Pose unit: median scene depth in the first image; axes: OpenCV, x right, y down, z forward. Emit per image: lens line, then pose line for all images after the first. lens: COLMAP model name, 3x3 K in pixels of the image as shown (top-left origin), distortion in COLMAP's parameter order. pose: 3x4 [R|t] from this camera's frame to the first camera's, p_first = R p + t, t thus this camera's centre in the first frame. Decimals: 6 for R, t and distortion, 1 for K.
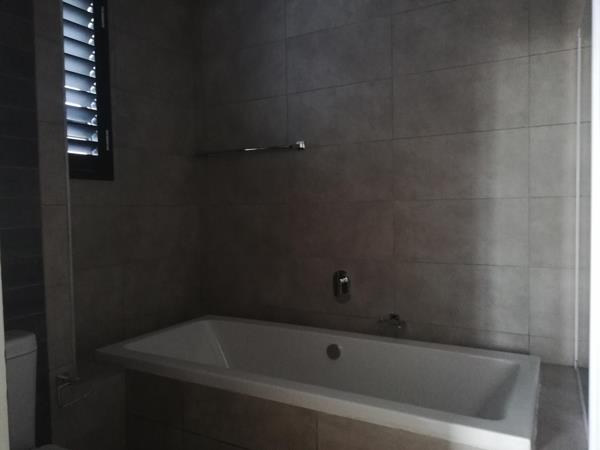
lens RADIAL K [[456.1, 0, 299.4], [0, 456.1, 225.2], [0, 0, 1]] dist [0.065504, -0.099862]
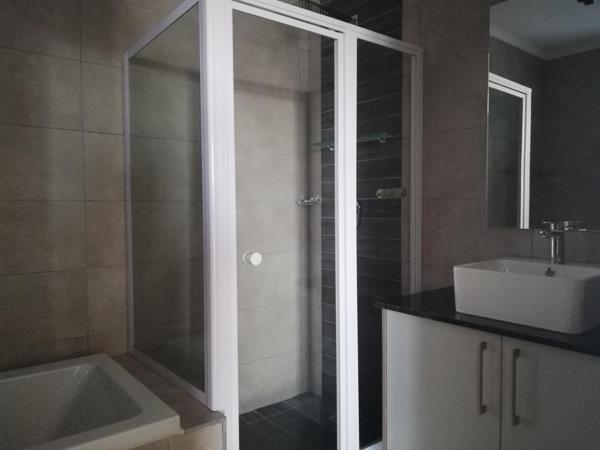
lens RADIAL K [[456.1, 0, 299.4], [0, 456.1, 225.2], [0, 0, 1]] dist [0.065504, -0.099862]
pose [[0.382515, -0.014638, 0.923833, -0.258669], [0.030785, 0.999521, 0.003091, 0.006417], [-0.923436, 0.027258, 0.382783, 0.173112]]
